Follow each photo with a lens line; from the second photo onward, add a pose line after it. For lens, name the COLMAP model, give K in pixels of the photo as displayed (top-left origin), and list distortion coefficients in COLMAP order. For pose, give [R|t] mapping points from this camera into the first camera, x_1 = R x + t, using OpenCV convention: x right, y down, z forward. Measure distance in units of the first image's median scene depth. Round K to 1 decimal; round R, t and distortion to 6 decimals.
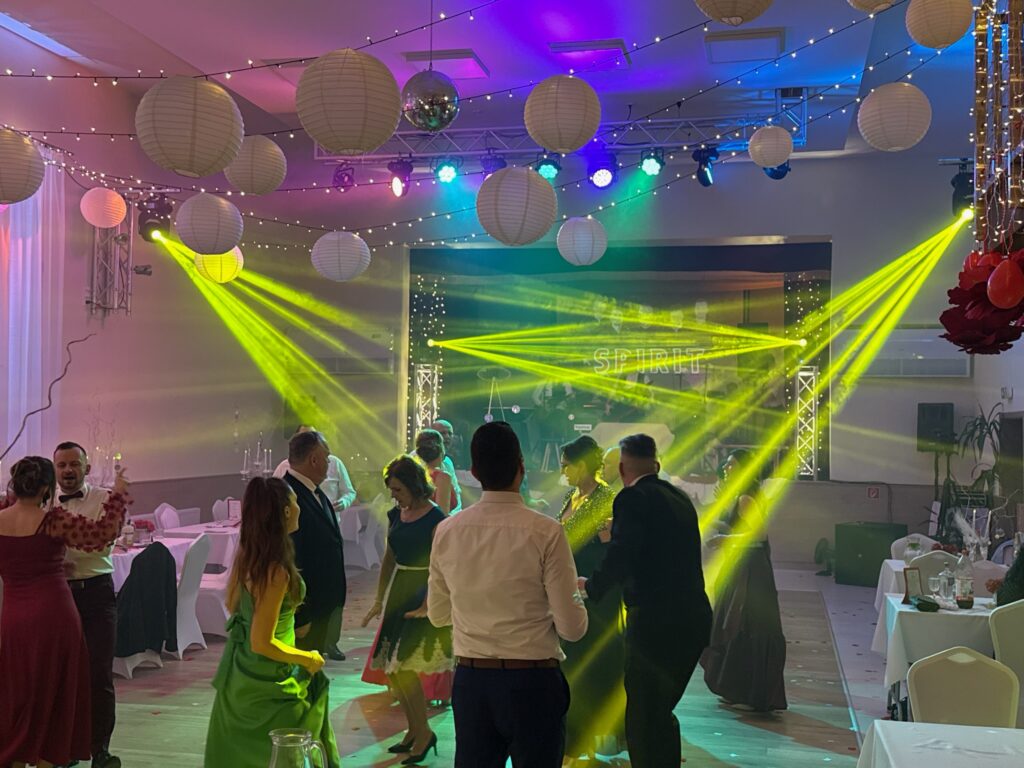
lens RADIAL K [[1191.3, 0, 516.4], [0, 1191.3, 385.1], [0, 0, 1]] dist [0.085549, 0.000000]
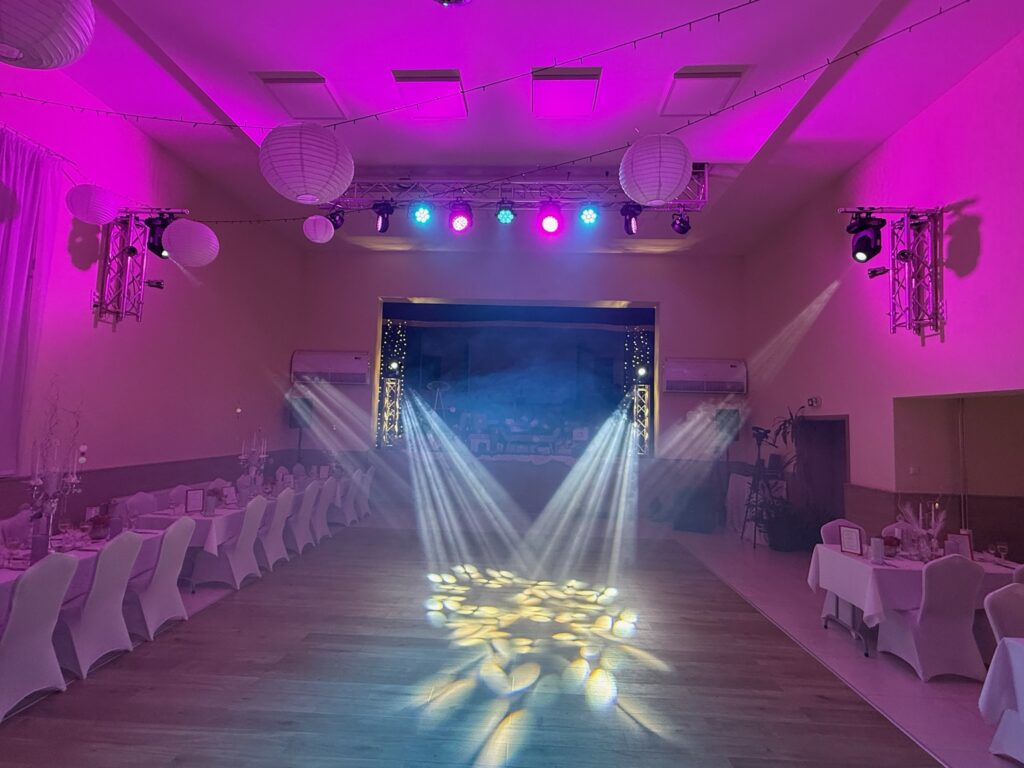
lens RADIAL K [[515.4, 0, 508.5], [0, 515.4, 382.7], [0, 0, 1]] dist [-0.009424, 0.004284]
pose [[0.985692, 0.024970, 0.166696, -0.055218], [-0.018526, 0.999024, -0.040102, 0.015221], [-0.167534, 0.036440, 0.985193, 0.473315]]
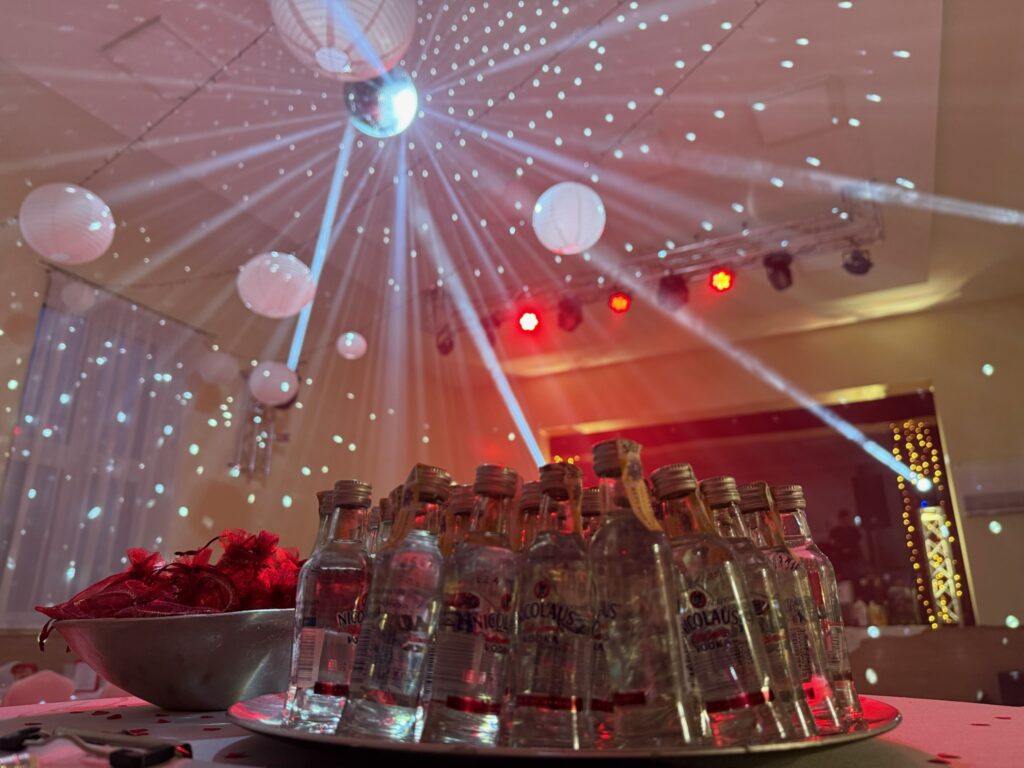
lens RADIAL K [[756.4, 0, 507.4], [0, 756.4, 382.3], [0, 0, 1]] dist [-0.005675, -0.014690]
pose [[0.966323, -0.100917, -0.236716, 0.079138], [0.028357, 0.956051, -0.291825, 0.073852], [0.255763, 0.275285, 0.926716, 0.385654]]
